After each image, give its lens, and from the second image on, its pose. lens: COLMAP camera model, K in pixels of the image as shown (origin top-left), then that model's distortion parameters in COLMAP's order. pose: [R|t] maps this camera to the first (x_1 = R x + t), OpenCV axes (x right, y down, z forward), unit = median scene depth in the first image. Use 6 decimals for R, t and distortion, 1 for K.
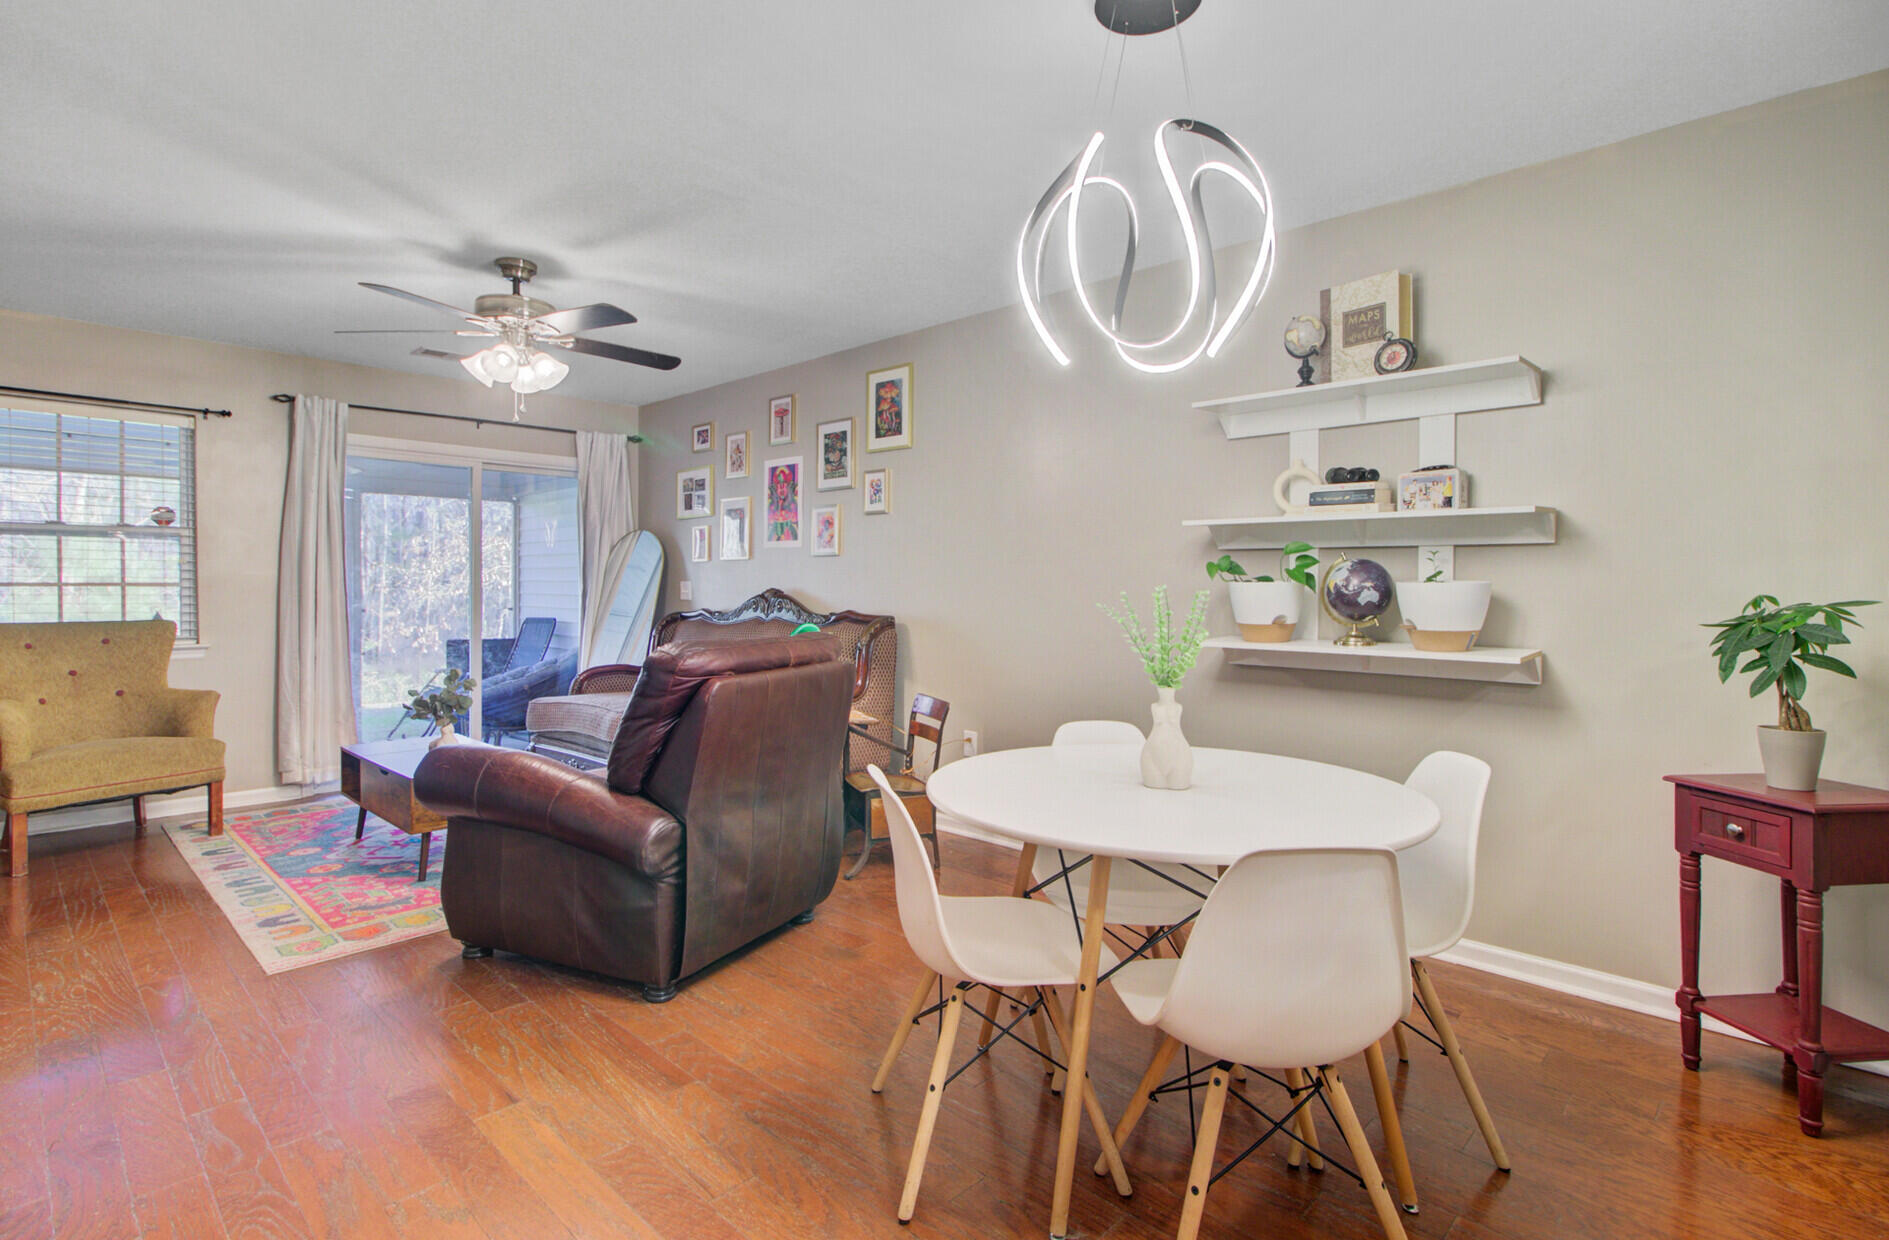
lens RADIAL K [[925.8, 0, 950.2], [0, 925.8, 591.2], [0, 0, 1]] dist [0.002990, 0.000444]
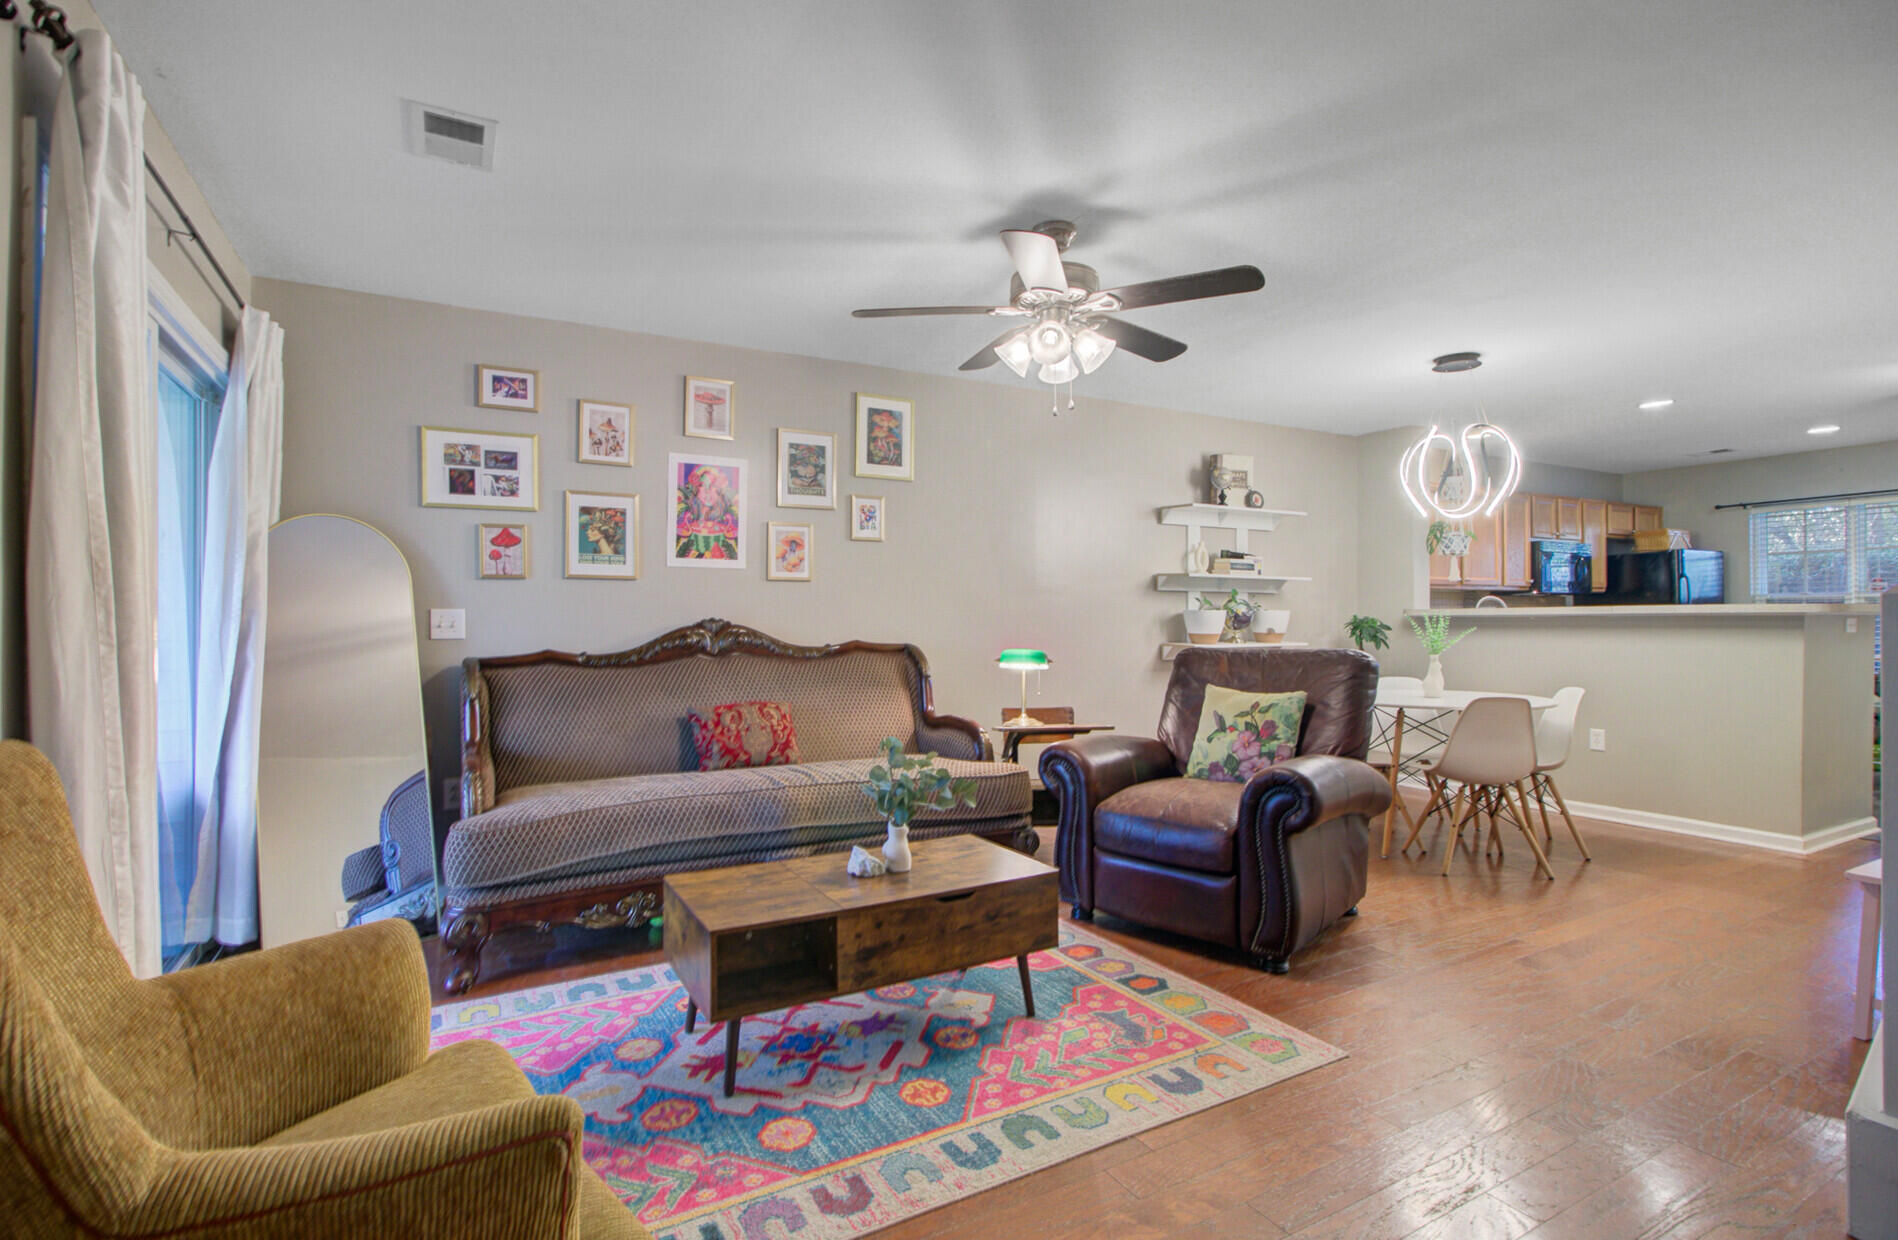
lens RADIAL K [[895.0, 0, 938.9], [0, 895.0, 620.0], [0, 0, 1]] dist [0.013040, 0.000500]
pose [[0.291168, -0.011959, 0.956597, -0.956817], [0.011920, 0.999890, 0.008872, -0.006680], [-0.956598, 0.008820, 0.291279, 0.646294]]
